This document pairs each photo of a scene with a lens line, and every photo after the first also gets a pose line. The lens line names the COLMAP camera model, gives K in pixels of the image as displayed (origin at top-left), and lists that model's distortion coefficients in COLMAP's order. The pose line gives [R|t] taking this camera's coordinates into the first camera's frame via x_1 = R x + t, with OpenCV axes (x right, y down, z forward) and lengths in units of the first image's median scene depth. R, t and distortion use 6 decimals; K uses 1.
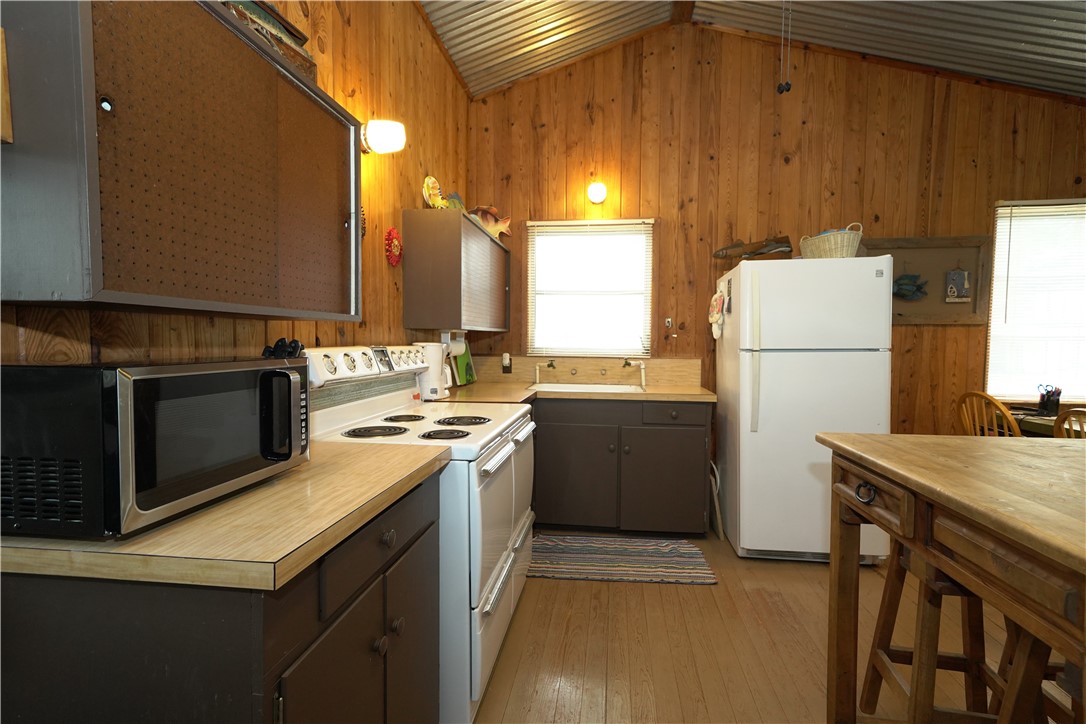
lens RADIAL K [[505.5, 0, 542.5], [0, 505.5, 362.5], [0, 0, 1]] dist [0.006092, 0.003900]
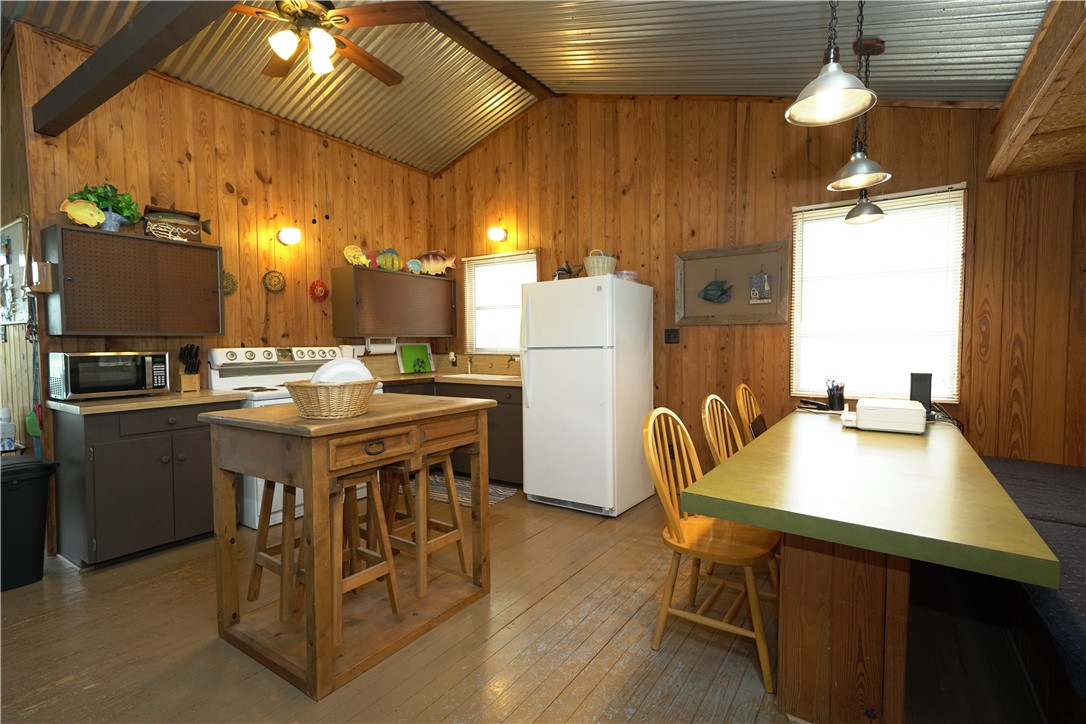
lens RADIAL K [[505.5, 0, 546.0], [0, 505.5, 362.5], [0, 0, 1]] dist [0.006092, 0.003900]
pose [[0.899367, 0.005130, -0.437165, 0.842235], [-0.007416, 0.999966, -0.003521, 0.014625], [0.437132, 0.006408, 0.899375, -0.168479]]
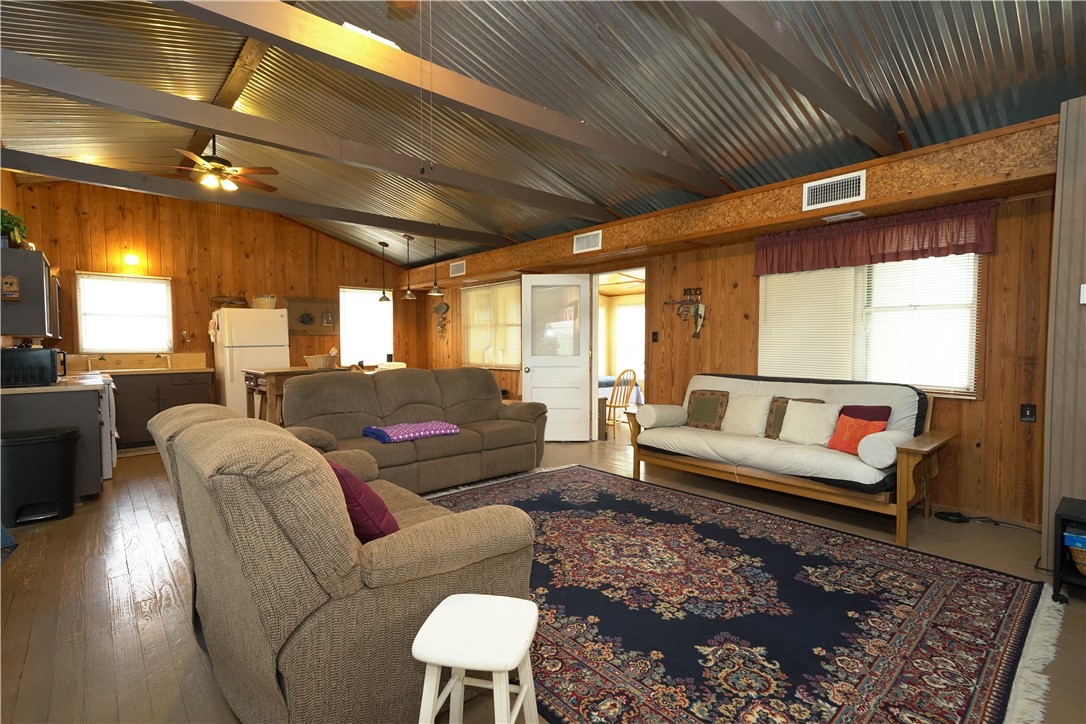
lens RADIAL K [[505.5, 0, 541.8], [0, 505.5, 362.5], [0, 0, 1]] dist [0.006092, 0.003900]
pose [[0.644152, -0.041054, 0.763795, -0.346064], [0.046943, 0.998798, 0.014096, 0.064715], [-0.763456, 0.026775, 0.645305, -1.251991]]
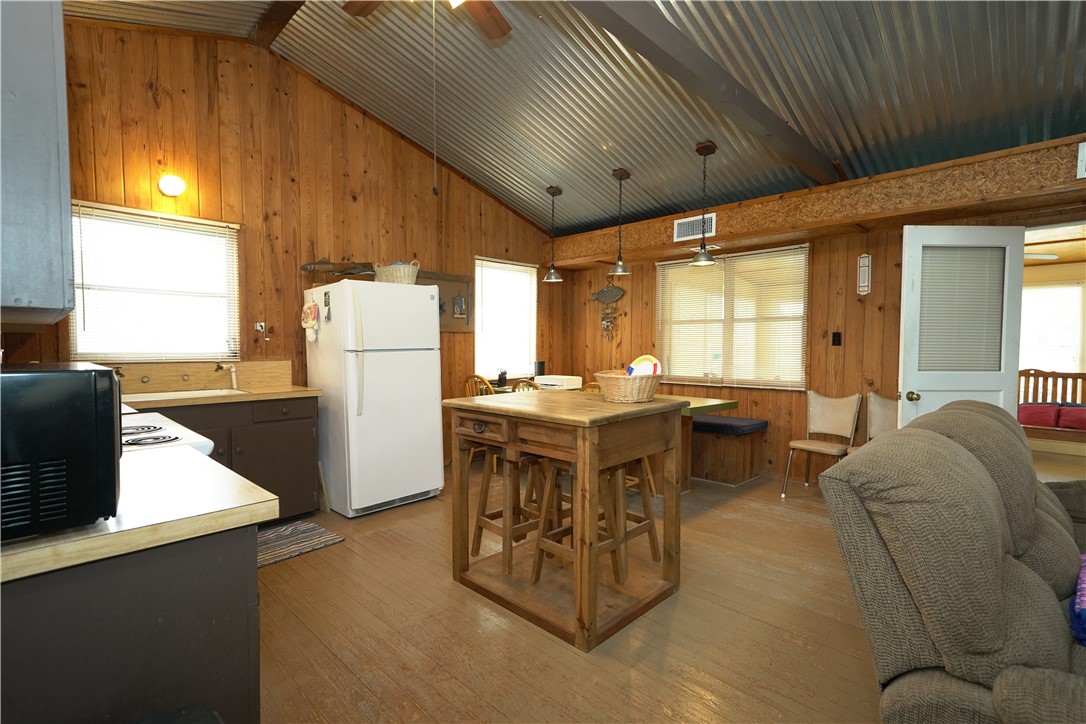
lens RADIAL K [[505.5, 0, 542.0], [0, 505.5, 363.3], [0, 0, 1]] dist [0.006092, 0.003900]
pose [[0.593459, -0.037525, 0.803989, -0.257711], [0.040393, 0.999042, 0.016813, 0.003167], [-0.803850, 0.022498, 0.594406, -0.098834]]
